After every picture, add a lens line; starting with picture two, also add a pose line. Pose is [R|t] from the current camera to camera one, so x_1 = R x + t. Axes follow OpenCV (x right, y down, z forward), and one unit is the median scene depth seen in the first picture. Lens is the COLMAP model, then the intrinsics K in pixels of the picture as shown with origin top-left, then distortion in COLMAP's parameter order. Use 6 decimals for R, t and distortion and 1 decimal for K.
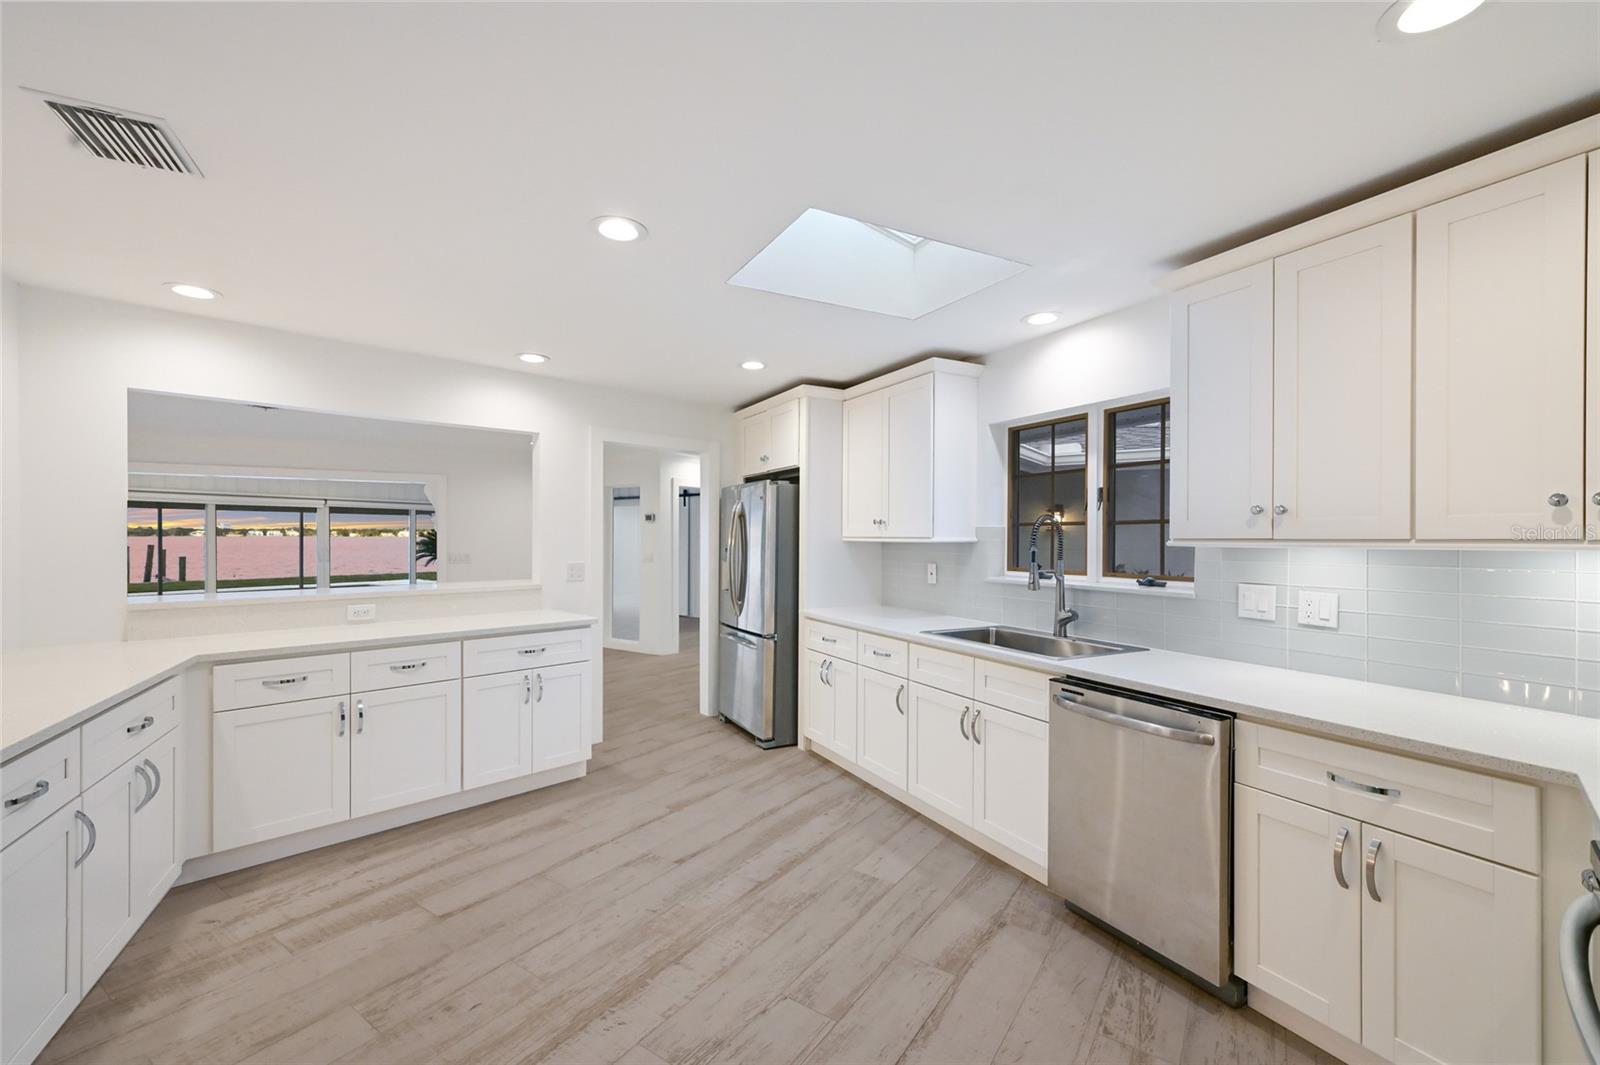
lens RADIAL K [[662.5, 0, 800.0], [0, 662.5, 532.5], [0, 0, 1]] dist [0.000724, 0.000207]
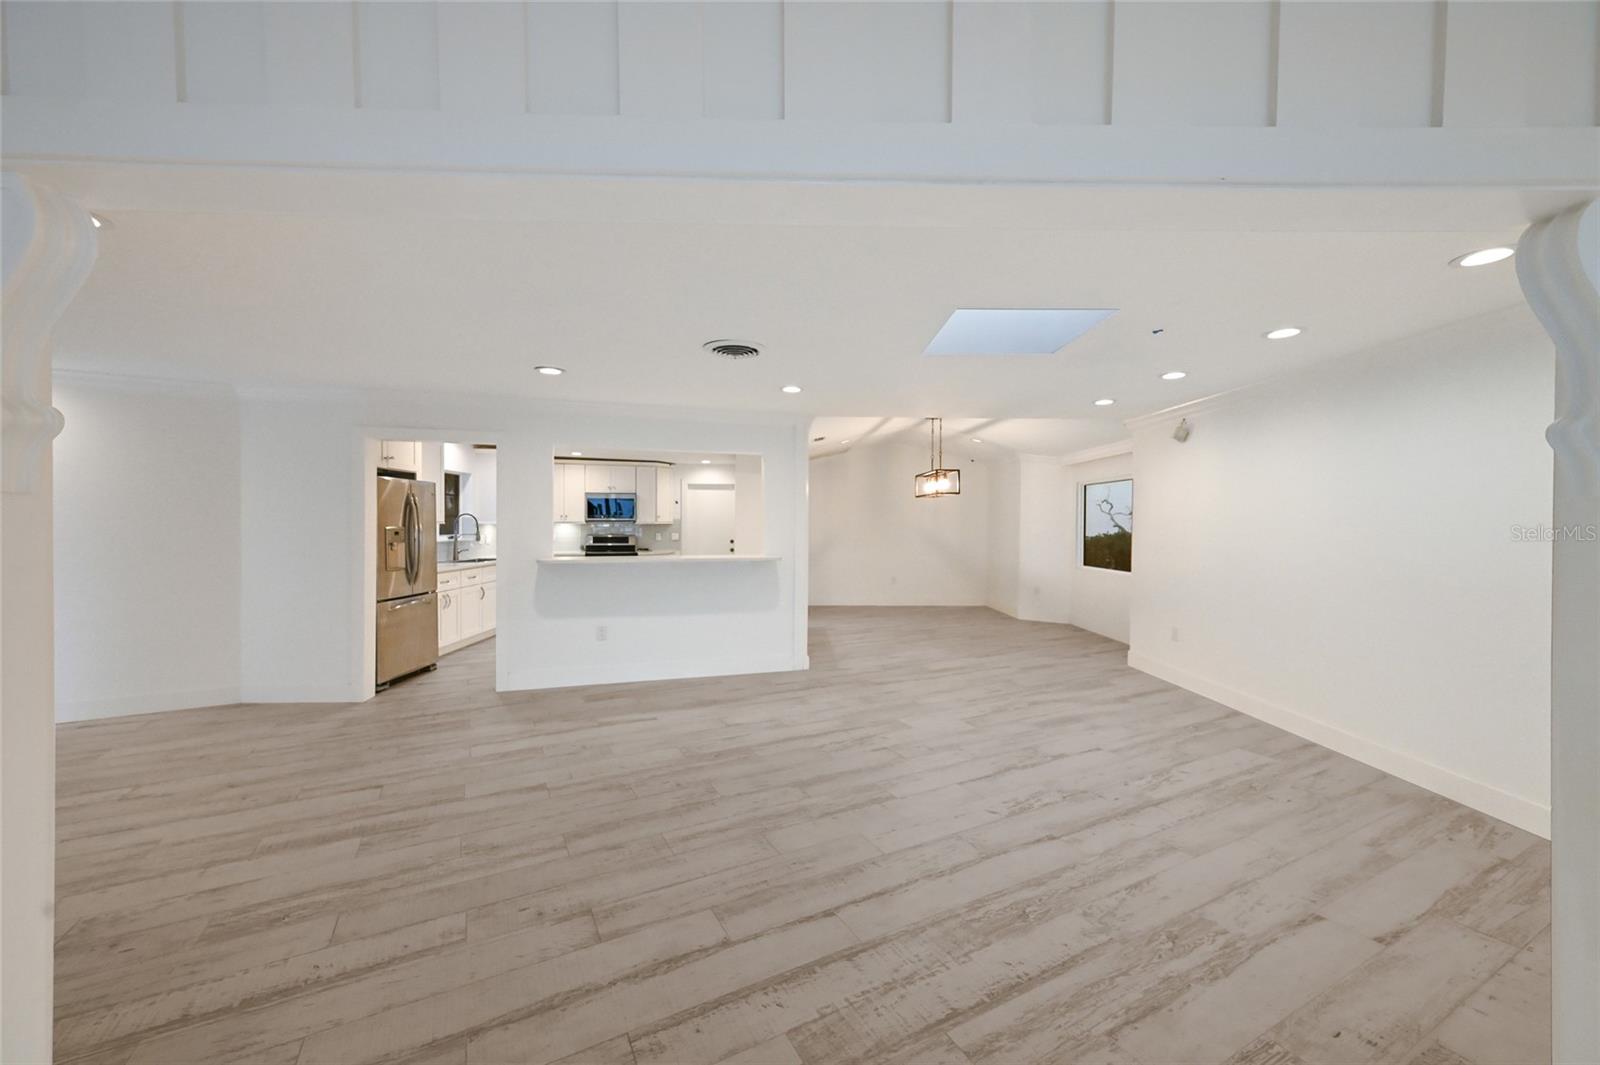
lens RADIAL K [[625.3, 0, 808.7], [0, 625.3, 527.8], [0, 0, 1]] dist [0.012055, 0.000298]
pose [[-0.894618, -0.008323, 0.446754, -2.221410], [-0.007441, 0.999965, 0.003730, 0.013534], [-0.446770, 0.000013, -0.894649, 2.972448]]
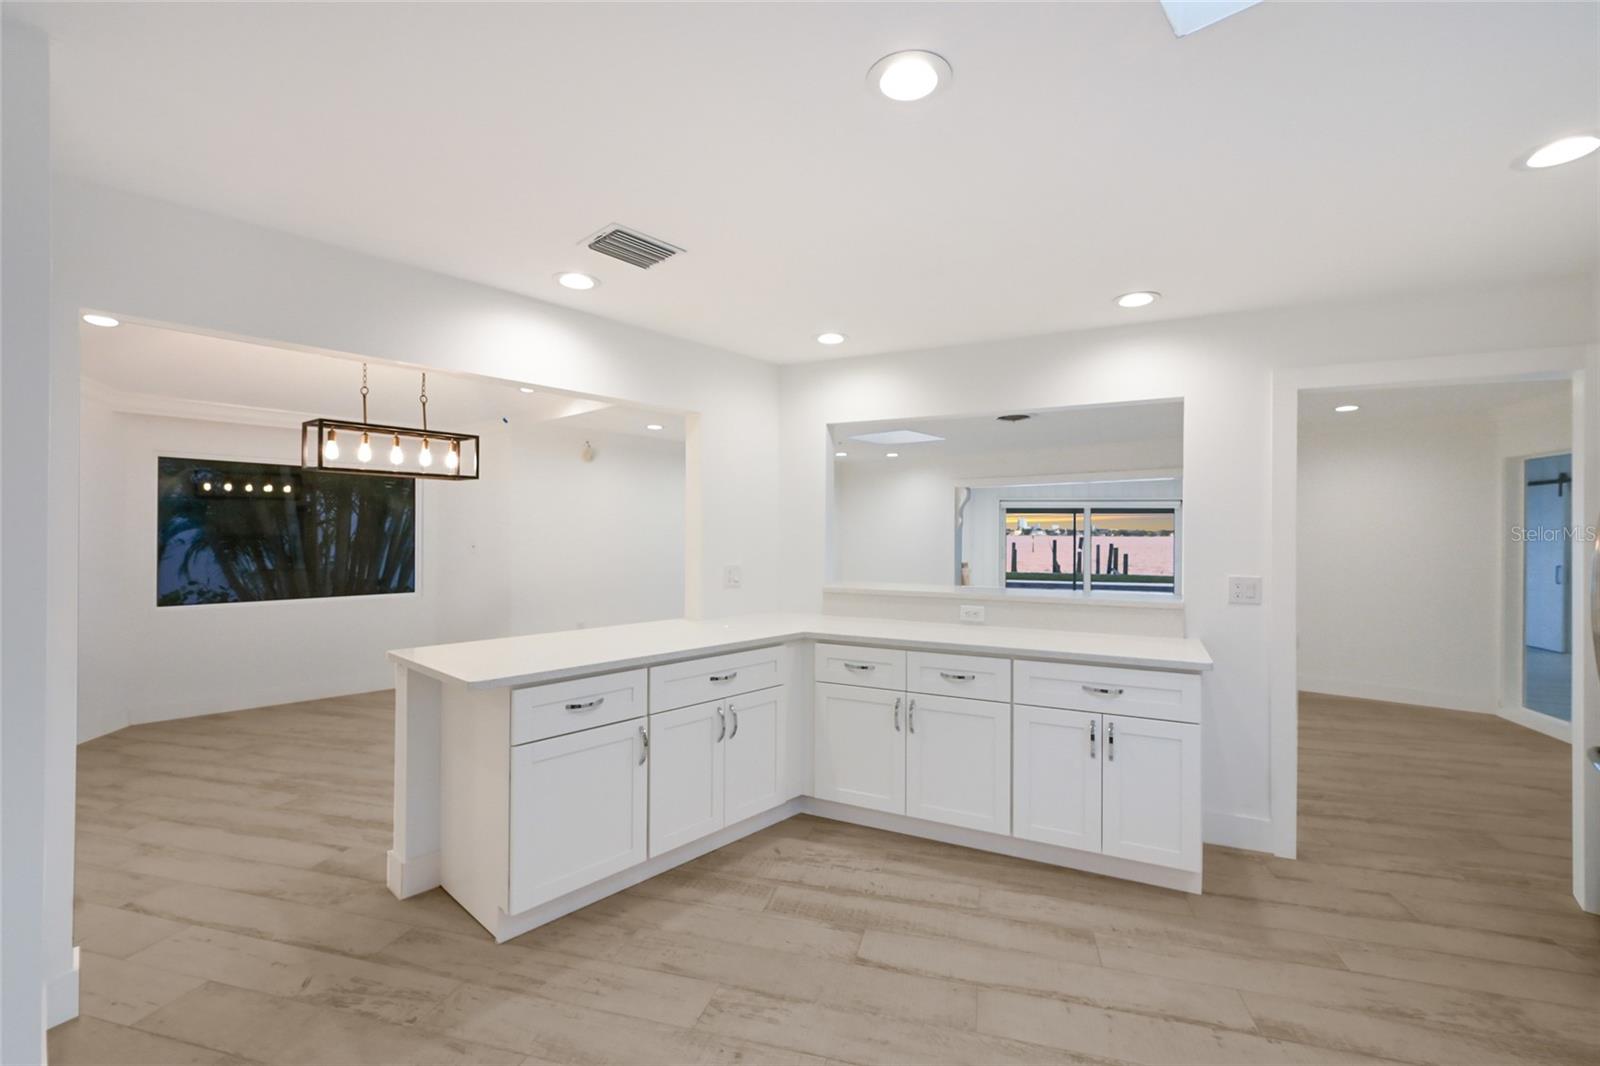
lens RADIAL K [[681.7, 0, 806.5], [0, 681.7, 529.8], [0, 0, 1]] dist [0.003328, 0.000260]
pose [[0.333391, -0.004489, -0.942778, 0.277075], [-0.000437, 0.999988, -0.004916, 0.001329], [0.942789, 0.002051, 0.333385, 0.553893]]
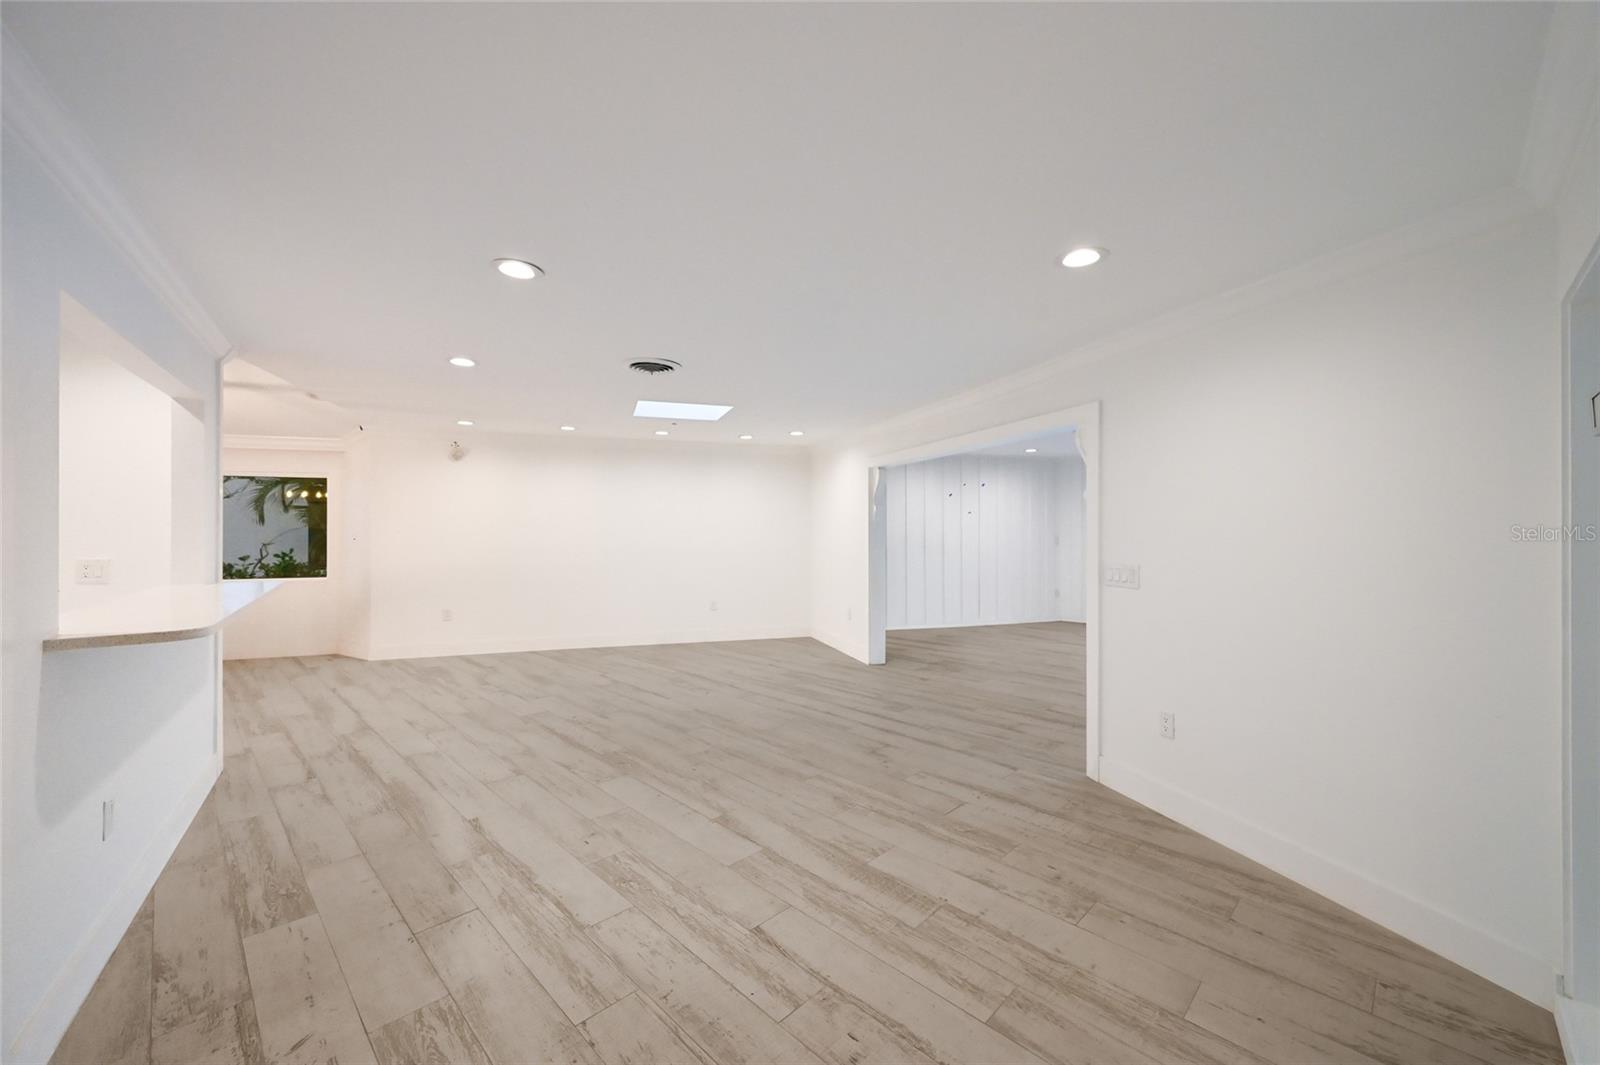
lens RADIAL K [[631.9, 0, 800.0], [0, 631.9, 532.5], [0, 0, 1]] dist [0.005366, -0.000035]
pose [[-0.170149, 0.006526, -0.985397, -0.141591], [0.004769, 0.999972, 0.005799, 0.015578], [0.985407, -0.003713, -0.170175, 2.441545]]
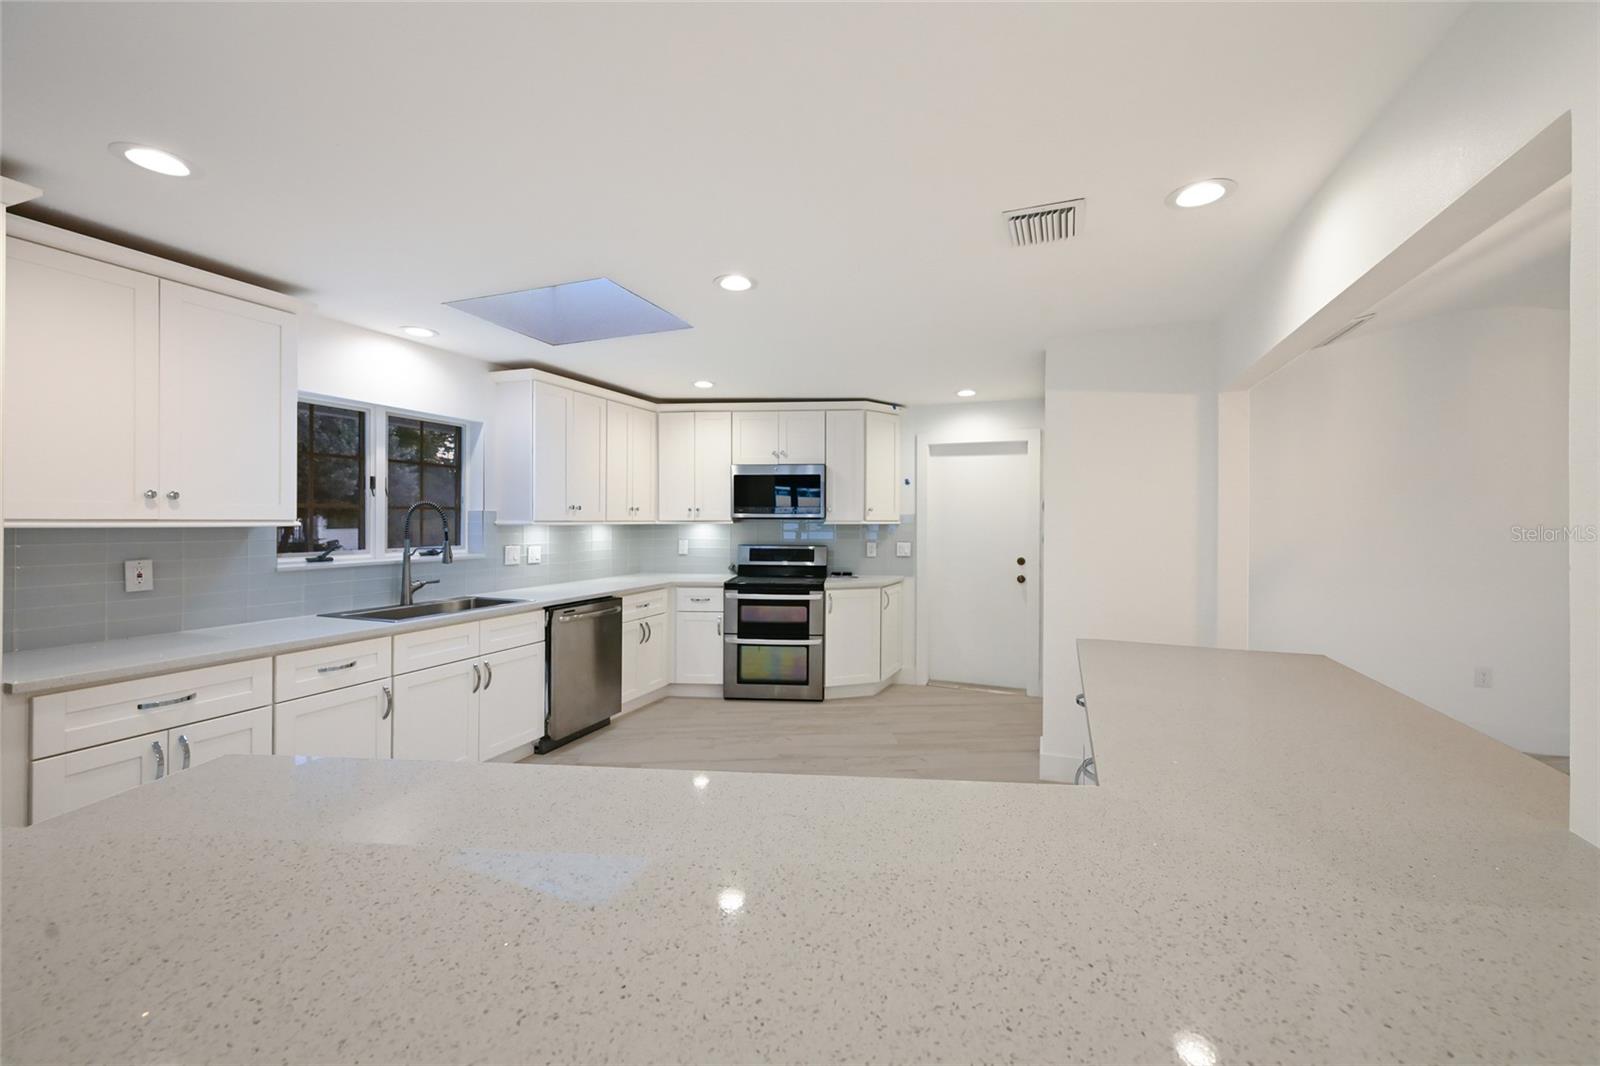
lens RADIAL K [[627.5, 0, 804.3], [0, 627.5, 521.3], [0, 0, 1]] dist [0.002052, 0.000232]
pose [[-0.643654, -0.005805, 0.765294, -1.042856], [-0.010140, 0.999948, -0.000943, 0.004830], [-0.765249, -0.008367, -0.643680, 1.364188]]
